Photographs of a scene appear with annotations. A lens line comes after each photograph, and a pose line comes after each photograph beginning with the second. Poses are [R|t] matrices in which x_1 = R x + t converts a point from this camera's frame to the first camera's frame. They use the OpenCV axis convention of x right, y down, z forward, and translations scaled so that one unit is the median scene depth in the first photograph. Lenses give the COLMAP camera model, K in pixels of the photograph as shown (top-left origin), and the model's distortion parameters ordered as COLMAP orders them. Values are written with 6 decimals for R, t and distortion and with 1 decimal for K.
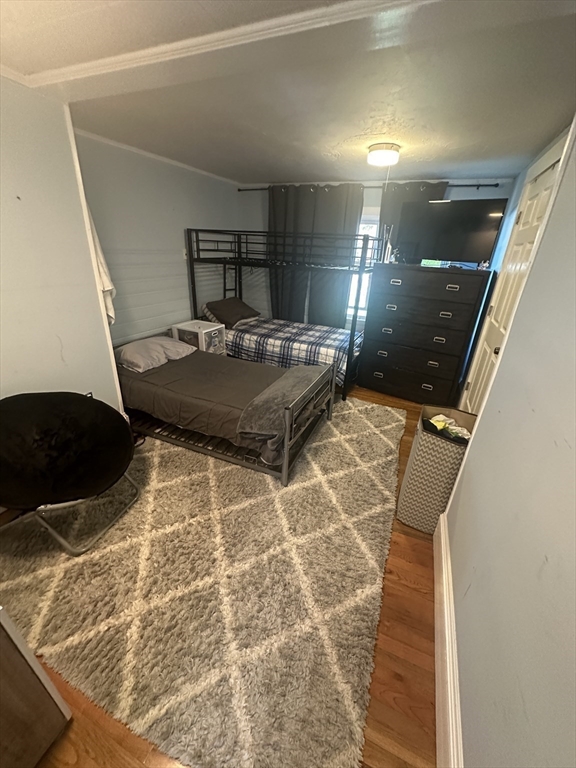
lens RADIAL K [[307.4, 0, 288.7], [0, 307.4, 383.2], [0, 0, 1]] dist [-0.003440, 0.000251]
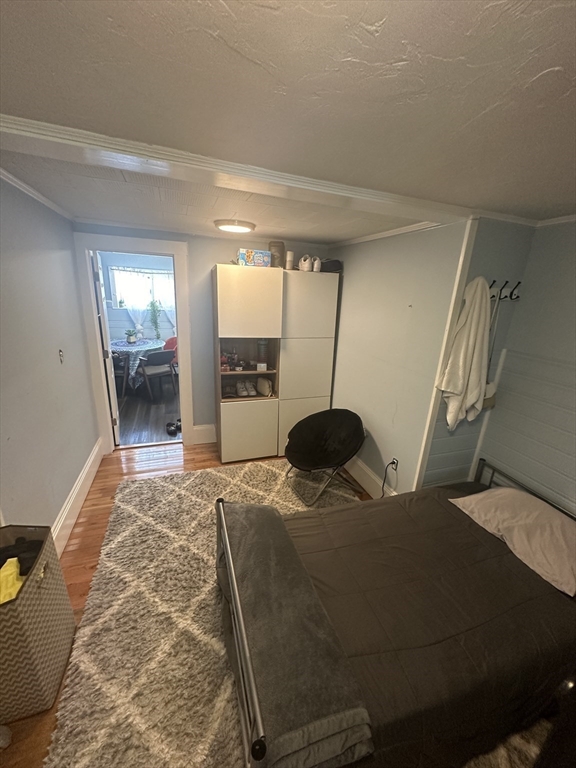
lens RADIAL K [[307.4, 0, 288.2], [0, 307.4, 381.6], [0, 0, 1]] dist [-0.003440, 0.000251]
pose [[-0.735235, 0.097961, -0.670696, 0.405471], [-0.354768, 0.787524, 0.503930, -0.687890], [0.577555, 0.608449, -0.544262, 1.347060]]
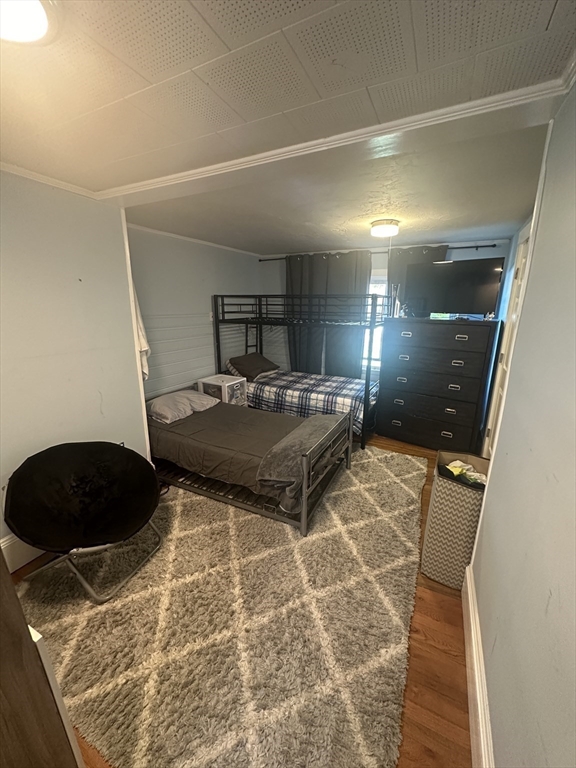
lens RADIAL K [[307.4, 0, 289.1], [0, 307.4, 382.1], [0, 0, 1]] dist [-0.003440, 0.000251]
pose [[0.997644, -0.024190, -0.064199, 0.016021], [0.012941, 0.985328, -0.170178, 0.013546], [0.067374, 0.168946, 0.983320, -0.068077]]
